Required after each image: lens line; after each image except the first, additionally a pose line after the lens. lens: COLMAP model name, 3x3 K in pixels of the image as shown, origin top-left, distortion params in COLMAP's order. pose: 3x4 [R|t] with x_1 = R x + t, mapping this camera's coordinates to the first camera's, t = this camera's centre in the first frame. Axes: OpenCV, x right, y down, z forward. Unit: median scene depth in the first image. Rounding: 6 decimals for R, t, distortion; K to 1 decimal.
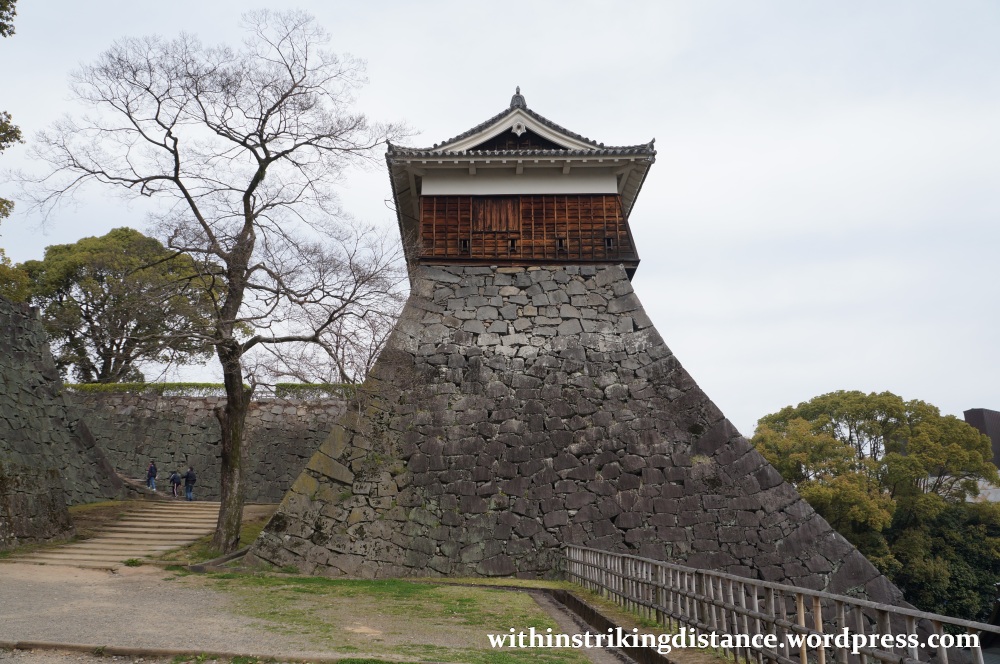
lens RADIAL K [[766.6, 0, 499.8], [0, 766.6, 331.2], [0, 0, 1]] dist [-0.028603, 0.010331]
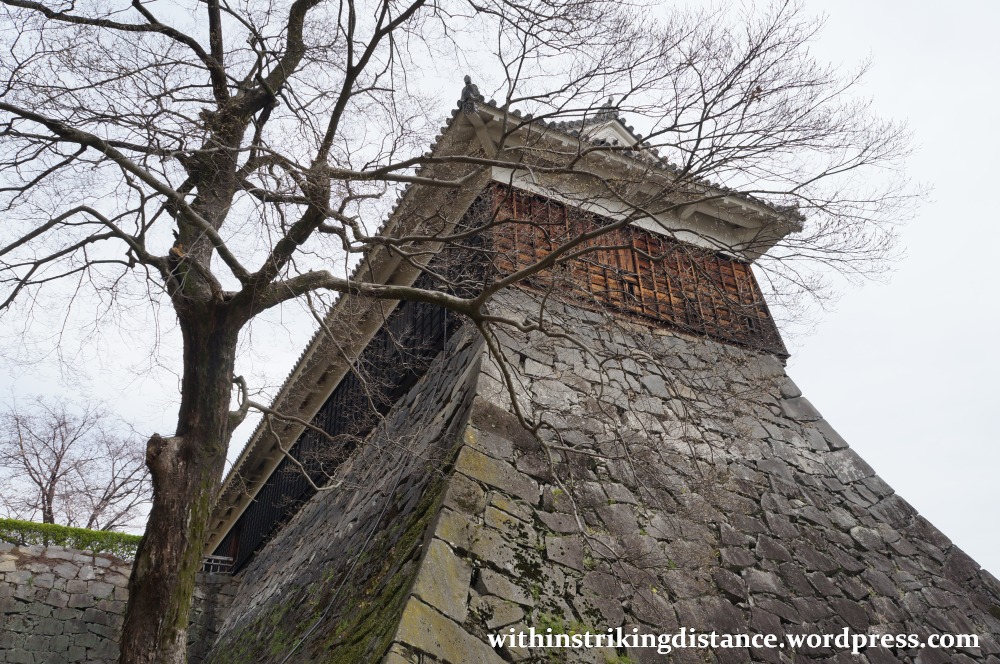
lens RADIAL K [[766.6, 0, 500.1], [0, 766.6, 333.3], [0, 0, 1]] dist [-0.028603, 0.010331]
pose [[0.898511, 0.221214, 0.379133, -0.306687], [-0.108815, 0.949018, -0.295845, 0.115411], [-0.425250, 0.224565, 0.876774, 0.511588]]
